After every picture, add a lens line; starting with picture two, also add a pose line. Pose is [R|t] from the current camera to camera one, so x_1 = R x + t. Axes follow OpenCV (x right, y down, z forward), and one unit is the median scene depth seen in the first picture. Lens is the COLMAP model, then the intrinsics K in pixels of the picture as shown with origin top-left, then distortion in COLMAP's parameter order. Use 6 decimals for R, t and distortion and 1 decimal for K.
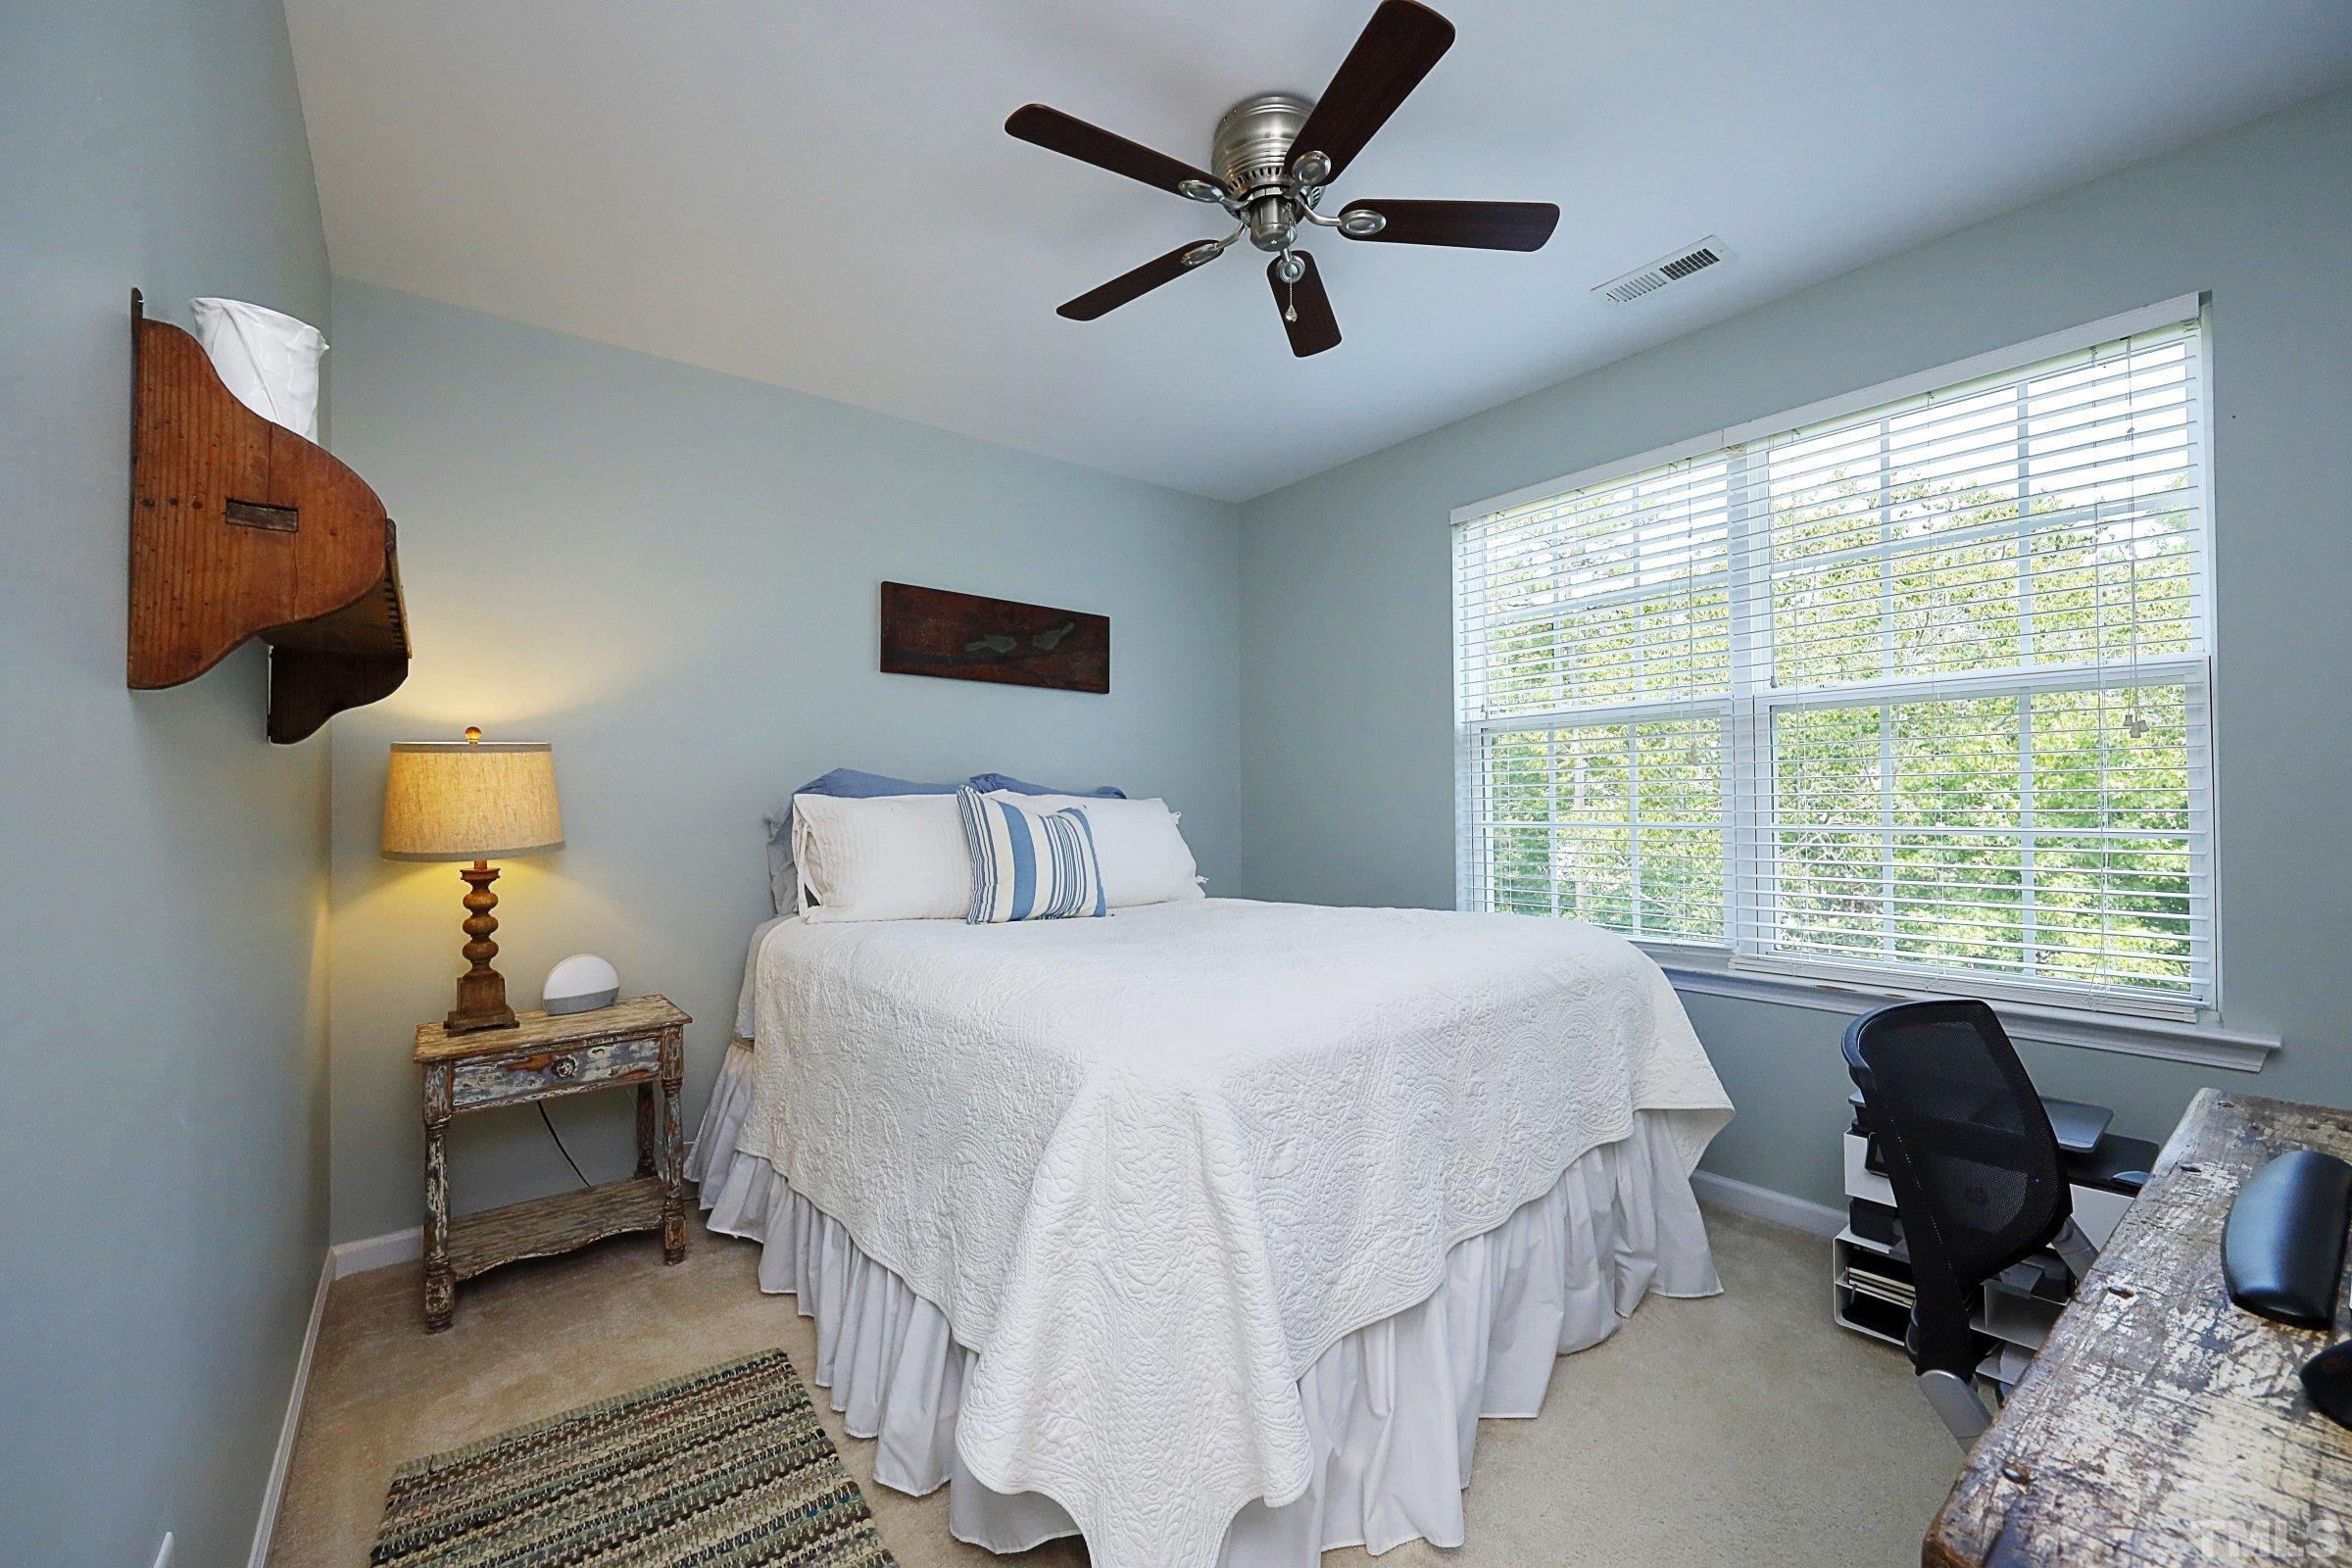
lens RADIAL K [[939.7, 0, 1175.5], [0, 939.7, 789.5], [0, 0, 1]] dist [-0.001275, 0.000223]
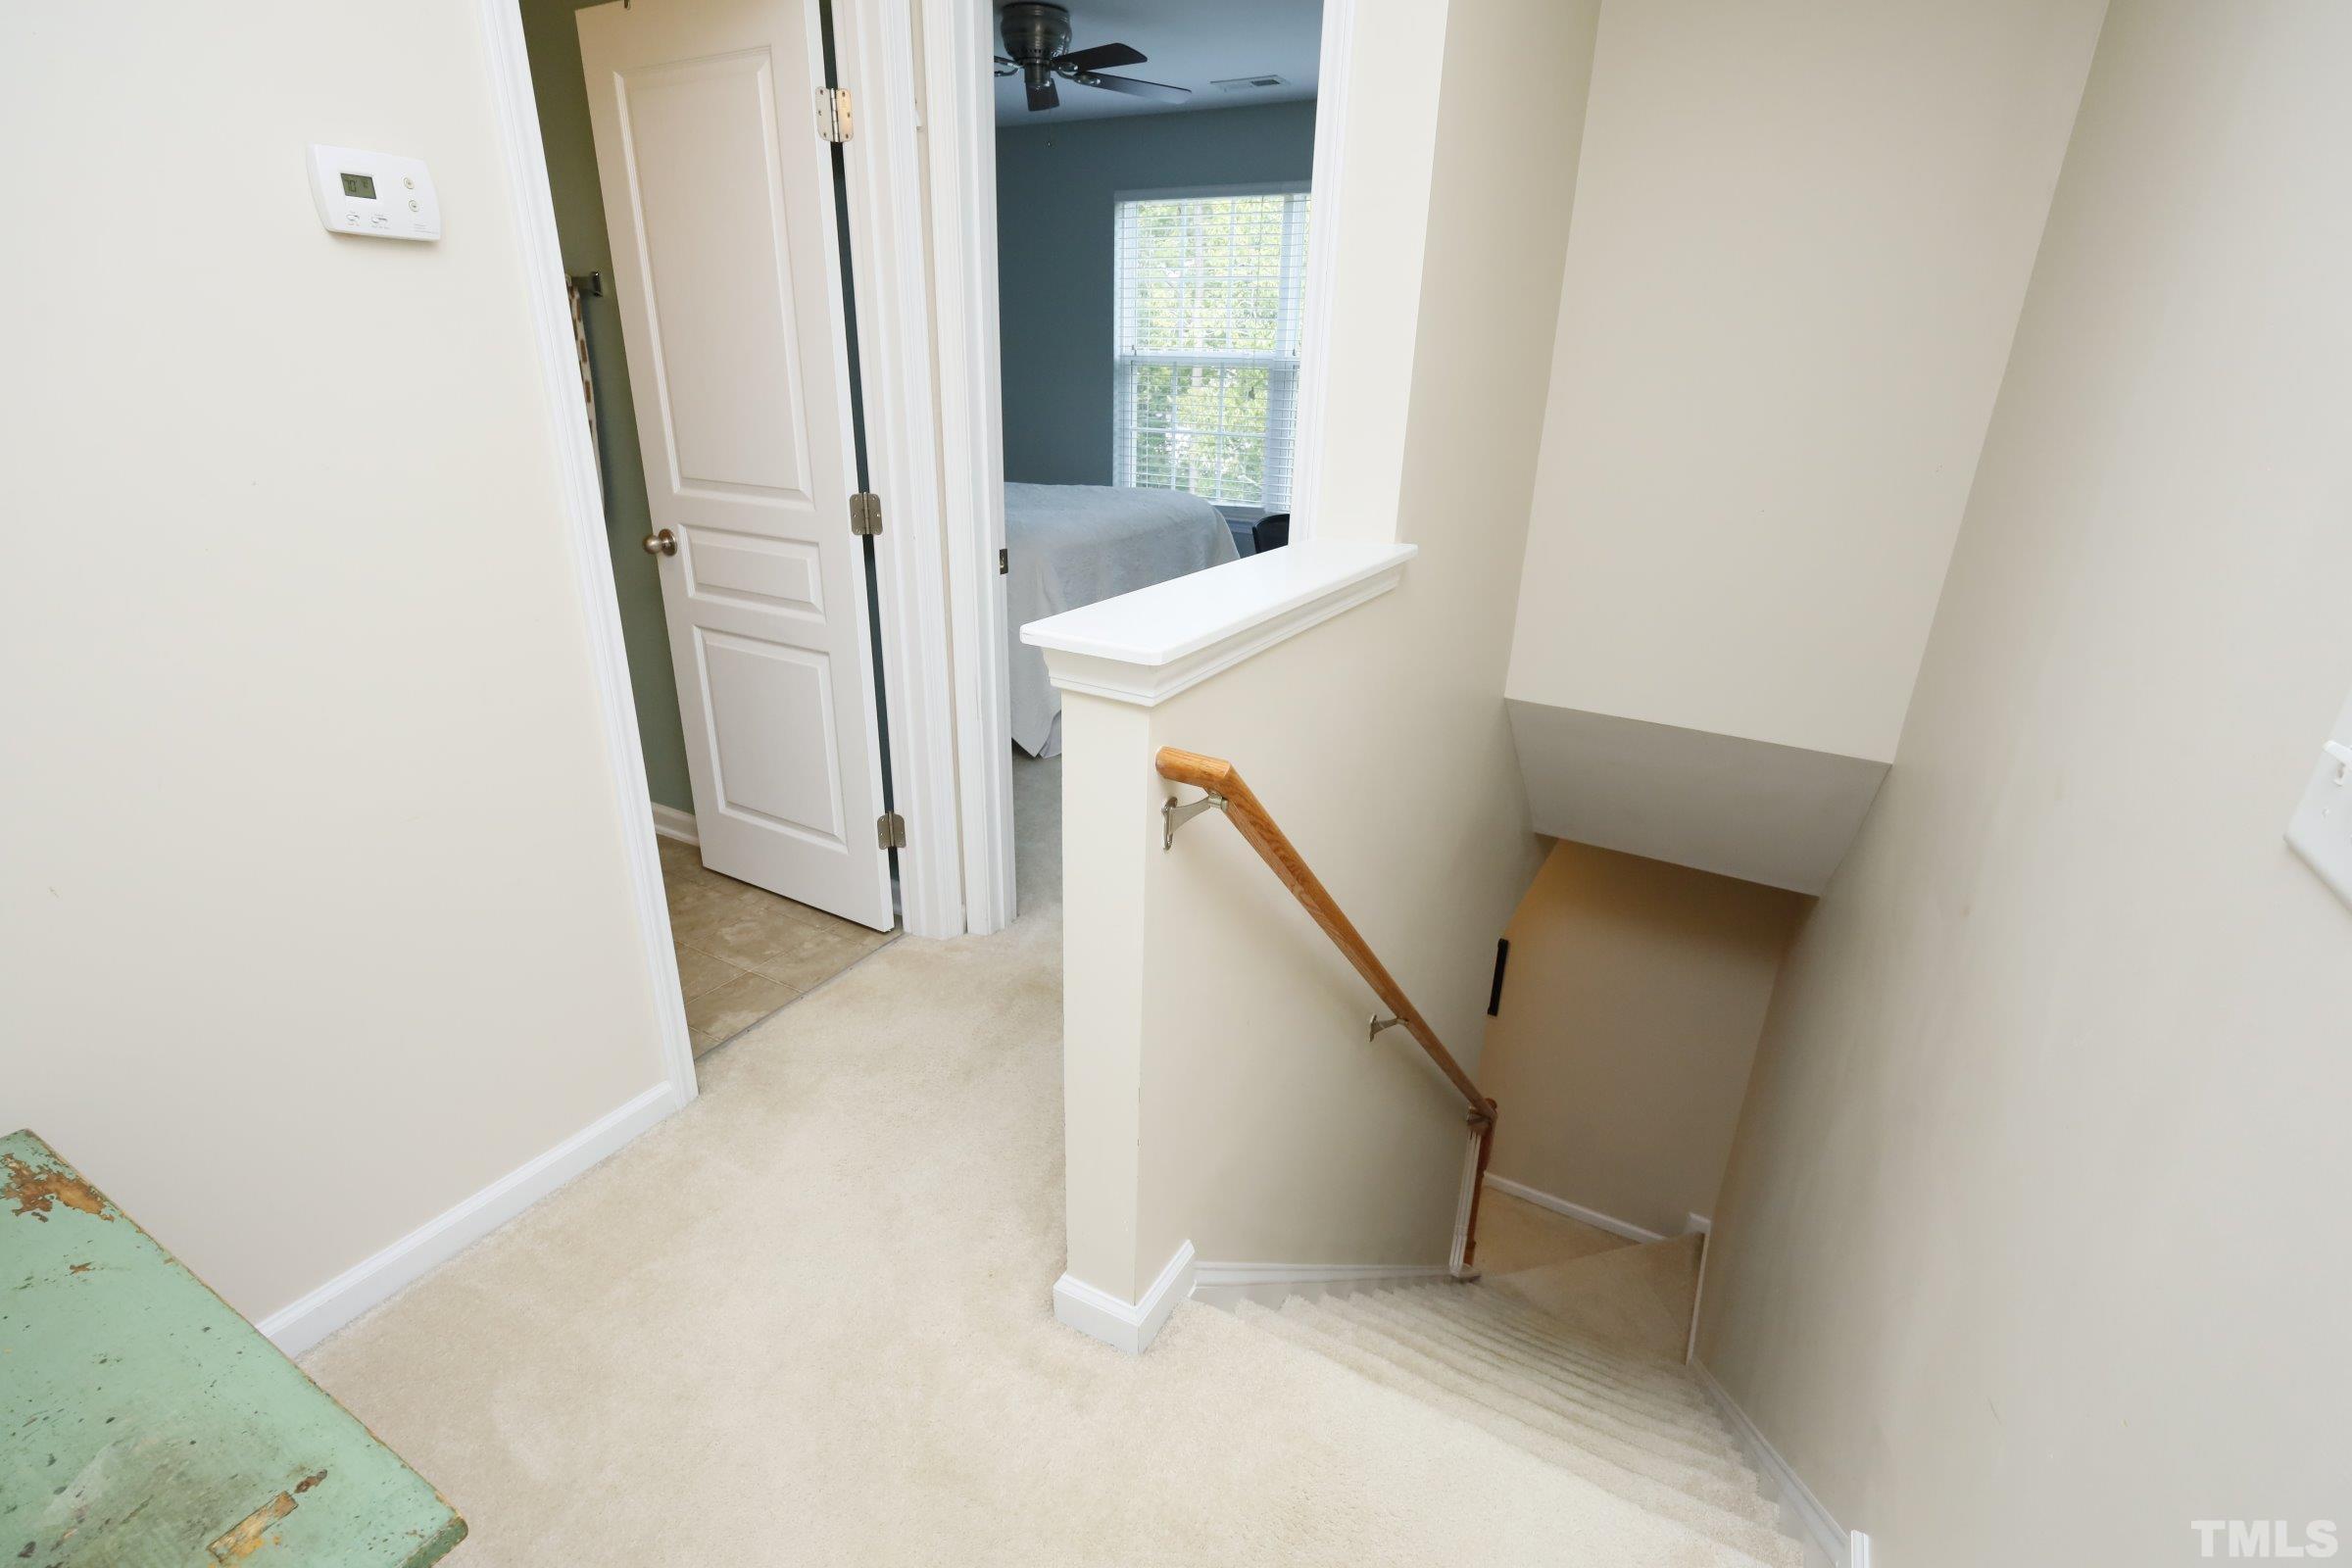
lens RADIAL K [[1149.9, 0, 1158.6], [0, 1149.9, 776.8], [0, 0, 1]] dist [-0.003331, -0.000044]
pose [[0.932209, -0.097209, 0.348622, -0.324656], [-0.035758, 0.933803, 0.355995, -0.098950], [-0.360150, -0.344328, 0.867024, -0.797785]]
